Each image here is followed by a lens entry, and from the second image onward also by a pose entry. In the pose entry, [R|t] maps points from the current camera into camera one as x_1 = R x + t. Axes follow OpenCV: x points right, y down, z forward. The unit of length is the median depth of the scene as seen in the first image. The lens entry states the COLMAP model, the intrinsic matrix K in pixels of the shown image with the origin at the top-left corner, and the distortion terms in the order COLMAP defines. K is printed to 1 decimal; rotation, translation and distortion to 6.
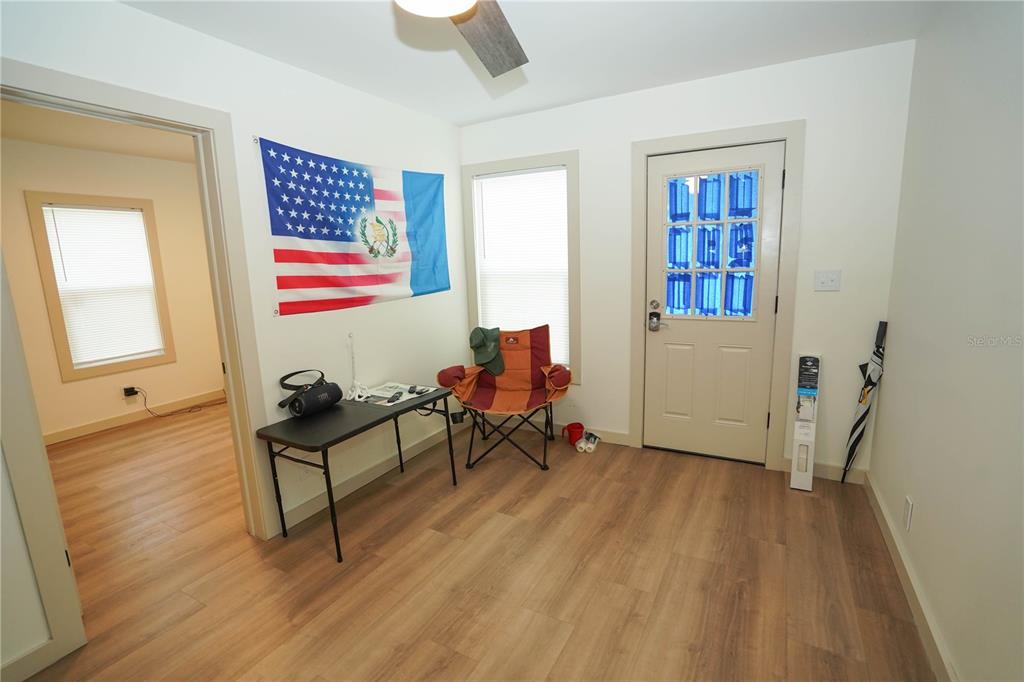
lens RADIAL K [[469.3, 0, 511.9], [0, 469.3, 344.8], [0, 0, 1]] dist [-0.060592, 0.021391]
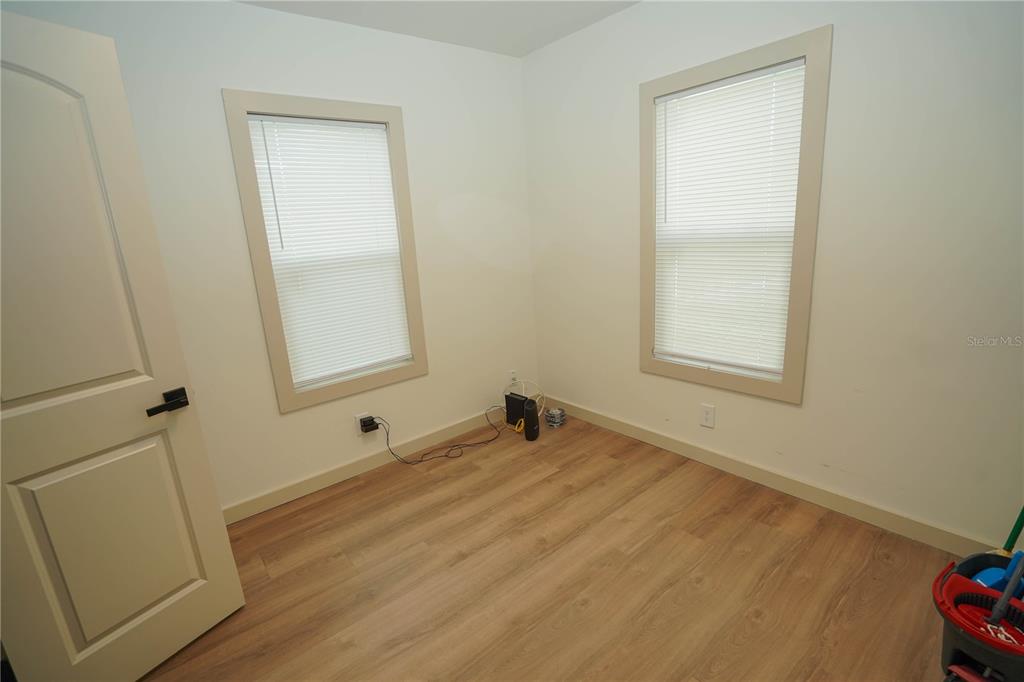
lens RADIAL K [[469.3, 0, 511.9], [0, 469.3, 344.8], [0, 0, 1]] dist [-0.060592, 0.021391]
pose [[0.934972, 0.055006, -0.350430, -0.445038], [-0.026118, 0.995897, 0.086638, -0.070937], [0.353758, -0.071852, 0.932573, 0.487048]]
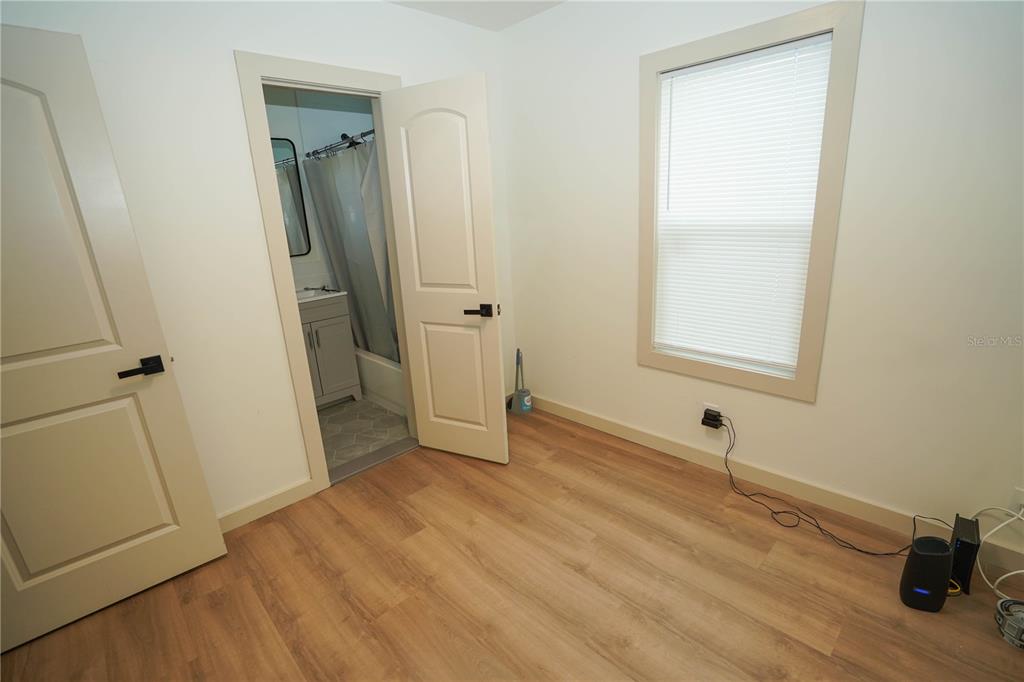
lens RADIAL K [[469.3, 0, 511.9], [0, 469.3, 344.8], [0, 0, 1]] dist [-0.060592, 0.021391]
pose [[-0.281027, 0.308786, -0.908666, -0.295412], [-0.112457, 0.929705, 0.350716, -0.155538], [0.953088, 0.200747, -0.226547, 0.902771]]
